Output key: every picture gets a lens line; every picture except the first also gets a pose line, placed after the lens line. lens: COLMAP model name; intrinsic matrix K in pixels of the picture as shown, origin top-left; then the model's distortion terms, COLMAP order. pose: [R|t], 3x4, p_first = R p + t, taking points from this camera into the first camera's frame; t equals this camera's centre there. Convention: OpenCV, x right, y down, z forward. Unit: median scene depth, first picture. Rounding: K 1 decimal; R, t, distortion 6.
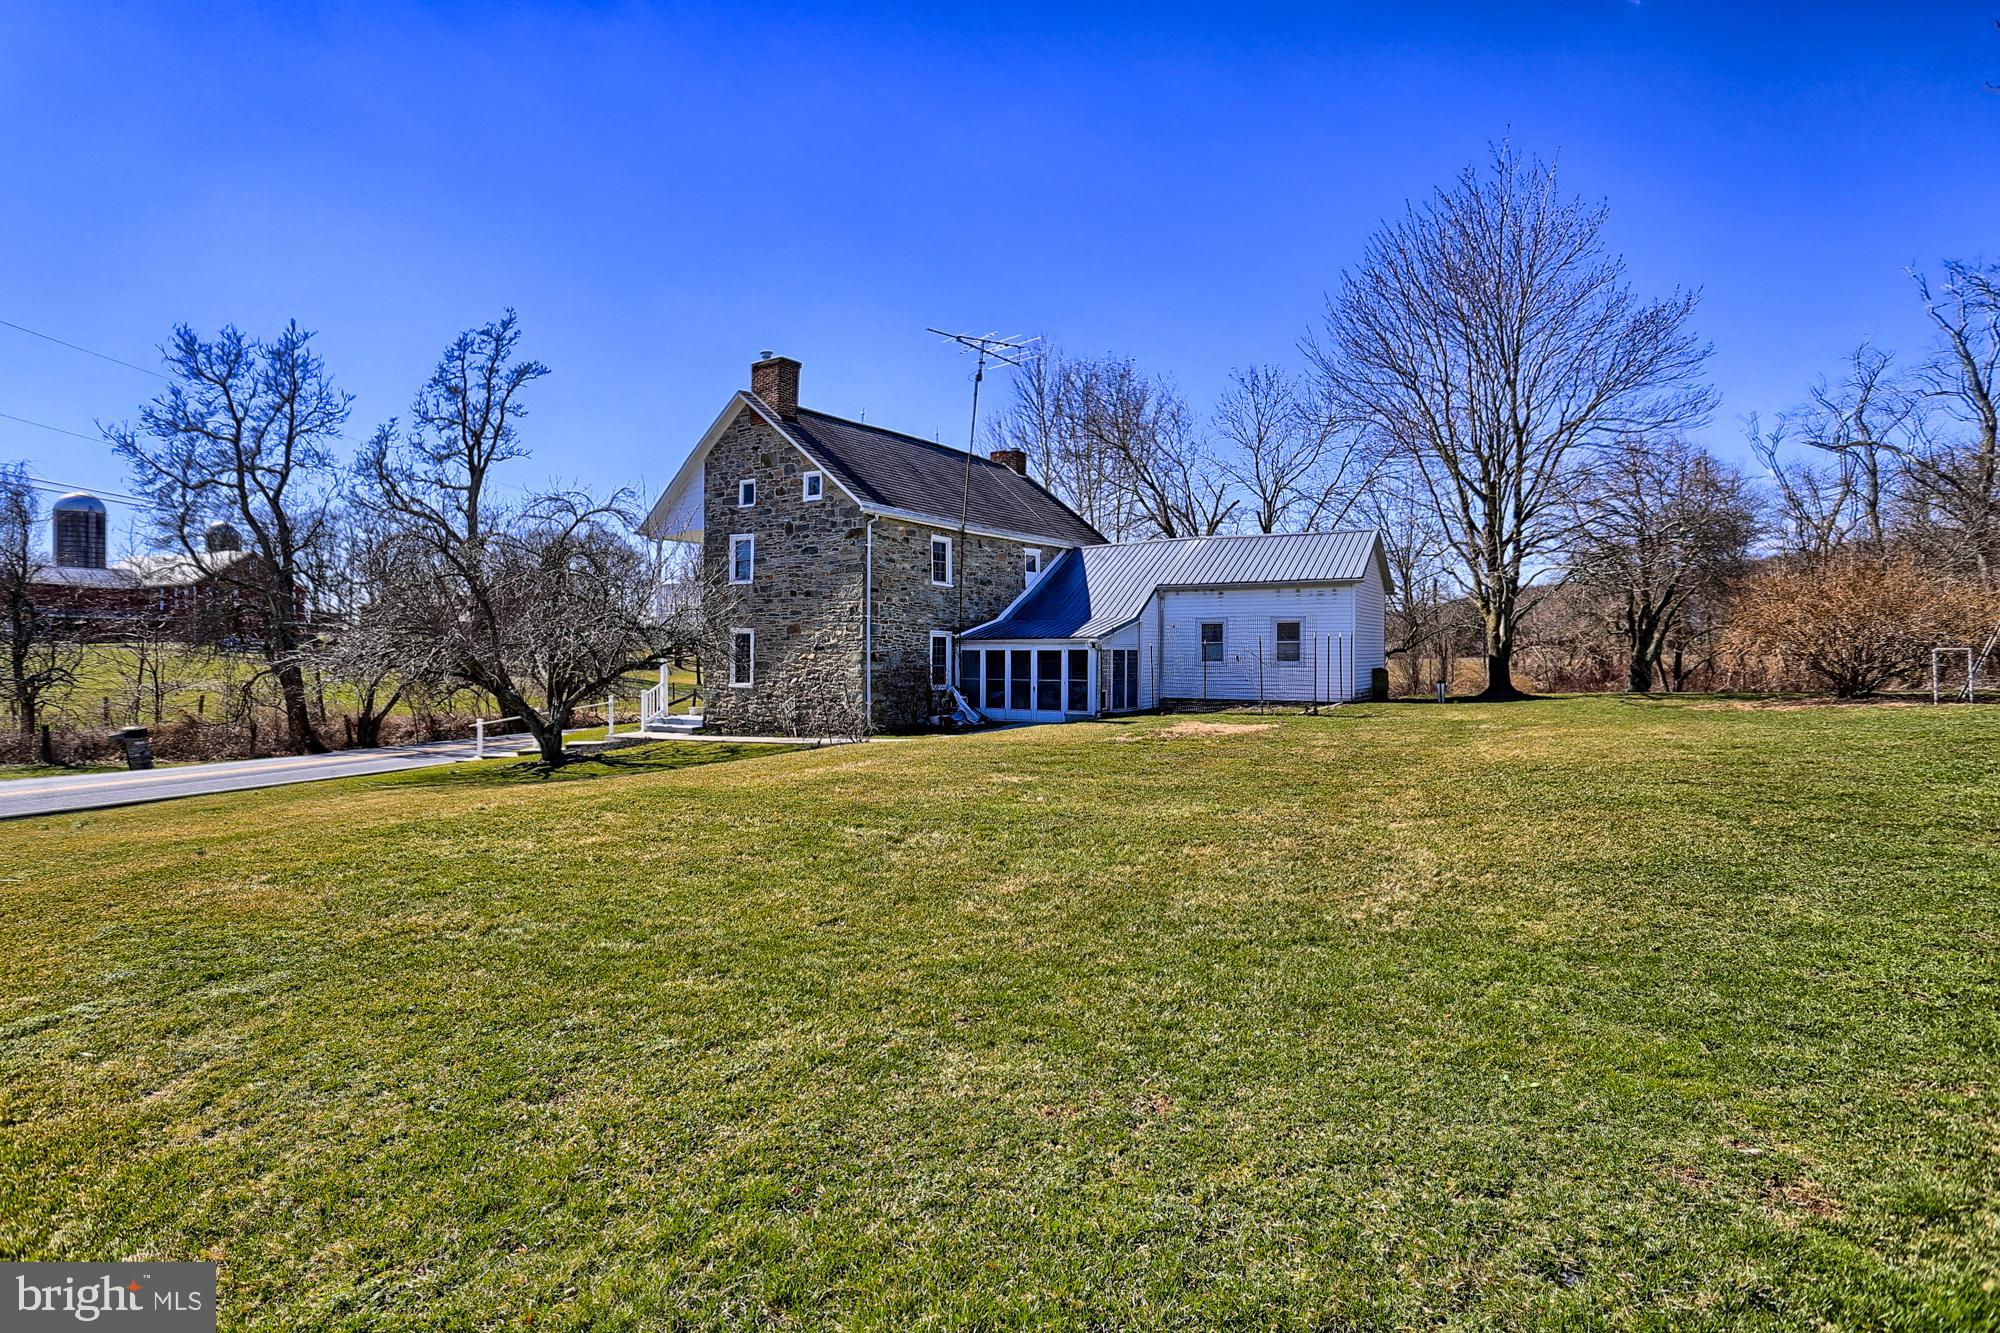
lens RADIAL K [[960.9, 0, 1000.0], [0, 960.9, 666.5], [0, 0, 1]] dist [-0.059420, -0.000444]
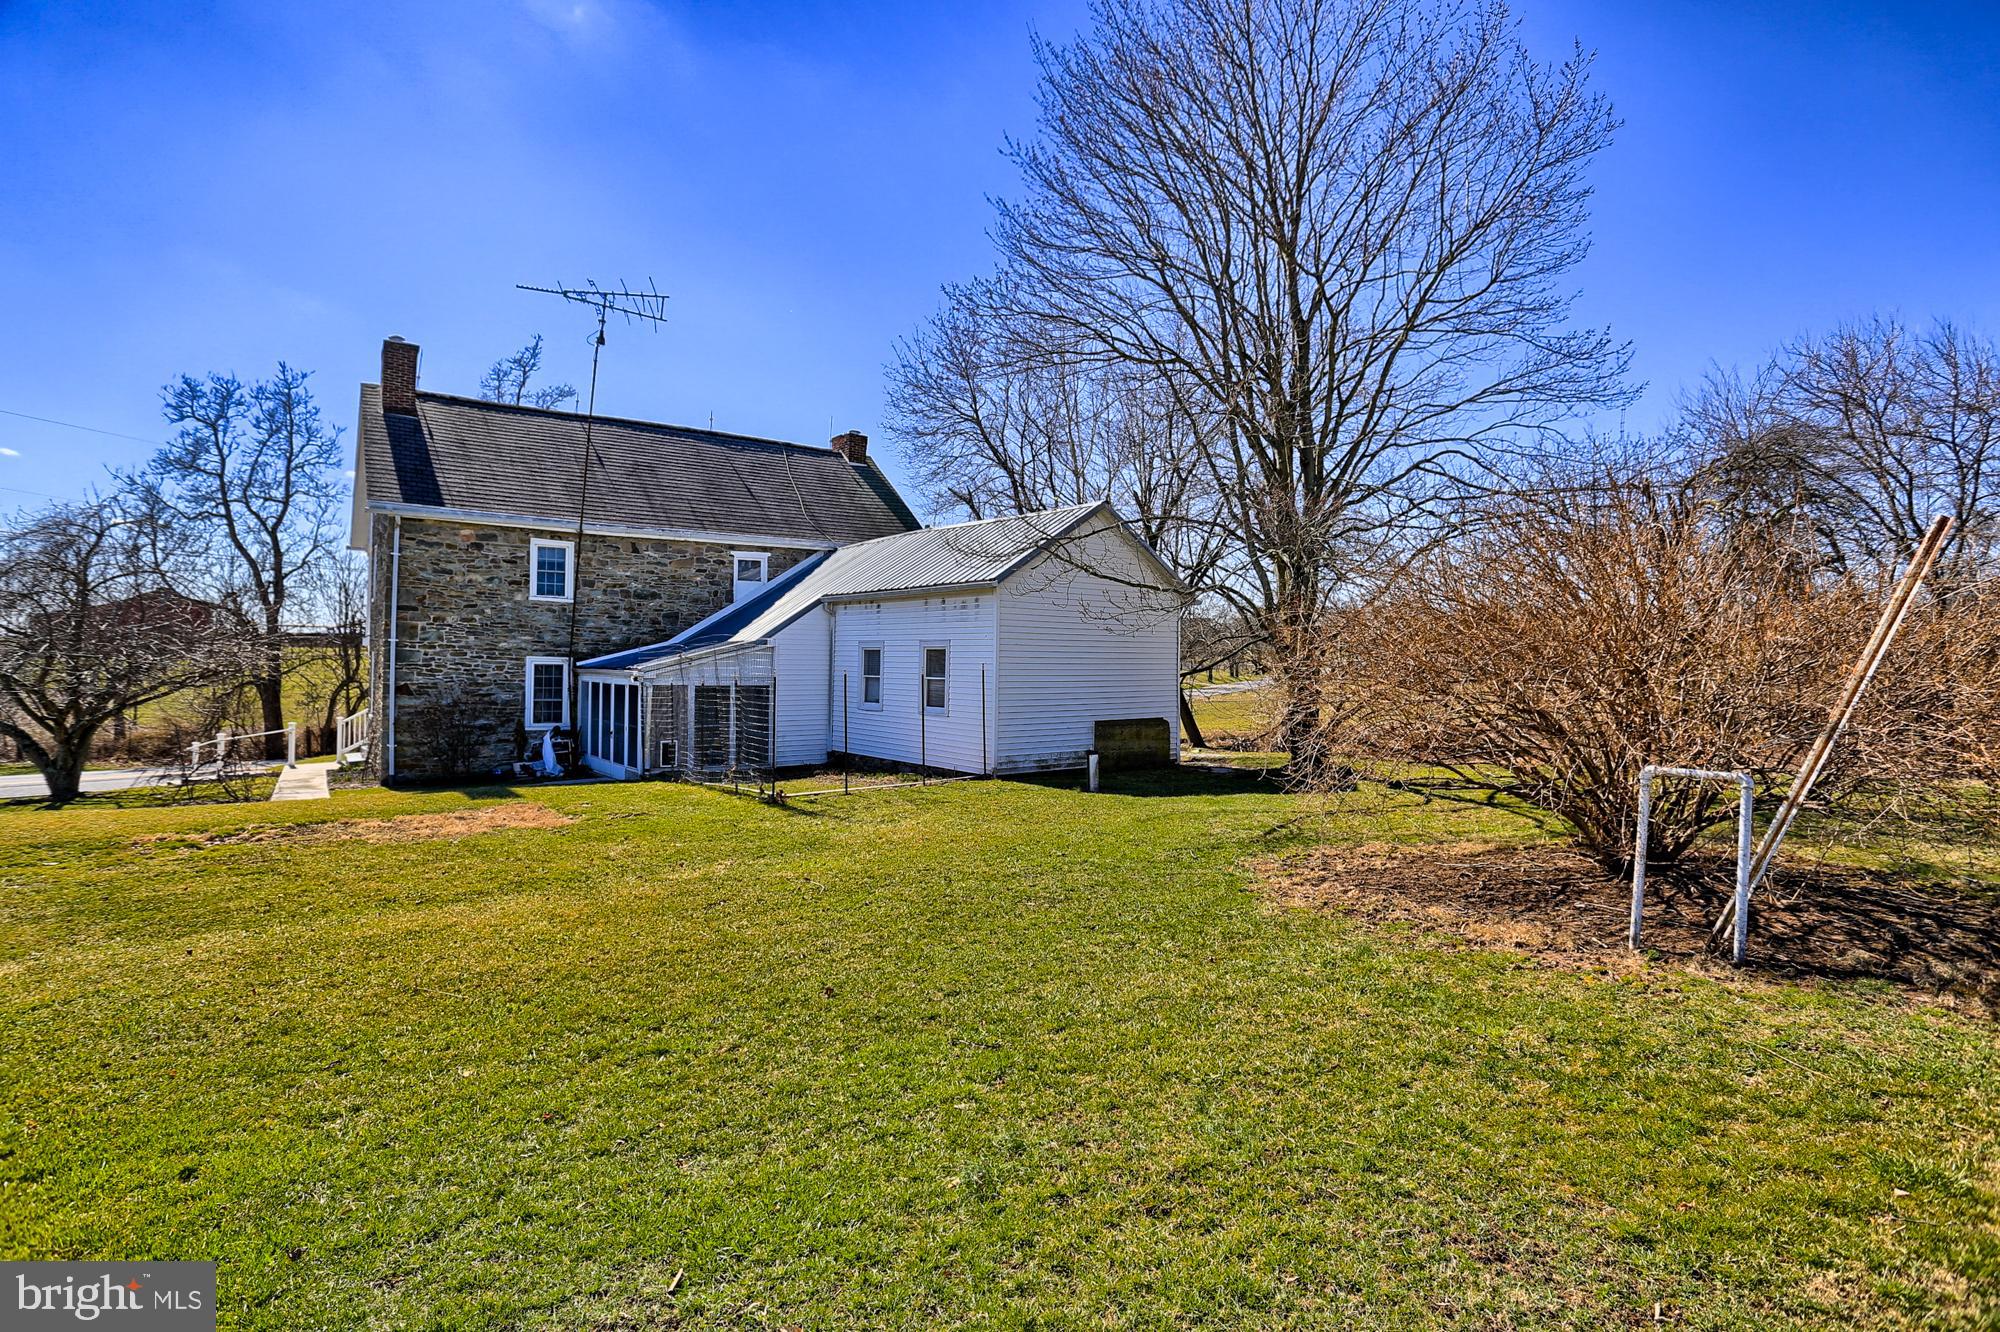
lens RADIAL K [[930.2, 0, 1000.0], [0, 930.2, 666.0], [0, 0, 1]] dist [-0.041107, 0.000338]
pose [[0.940014, 0.013362, -0.340873, 0.563649], [-0.016460, 0.999845, -0.006195, -0.030851], [0.340738, 0.011434, 0.940089, 0.399165]]
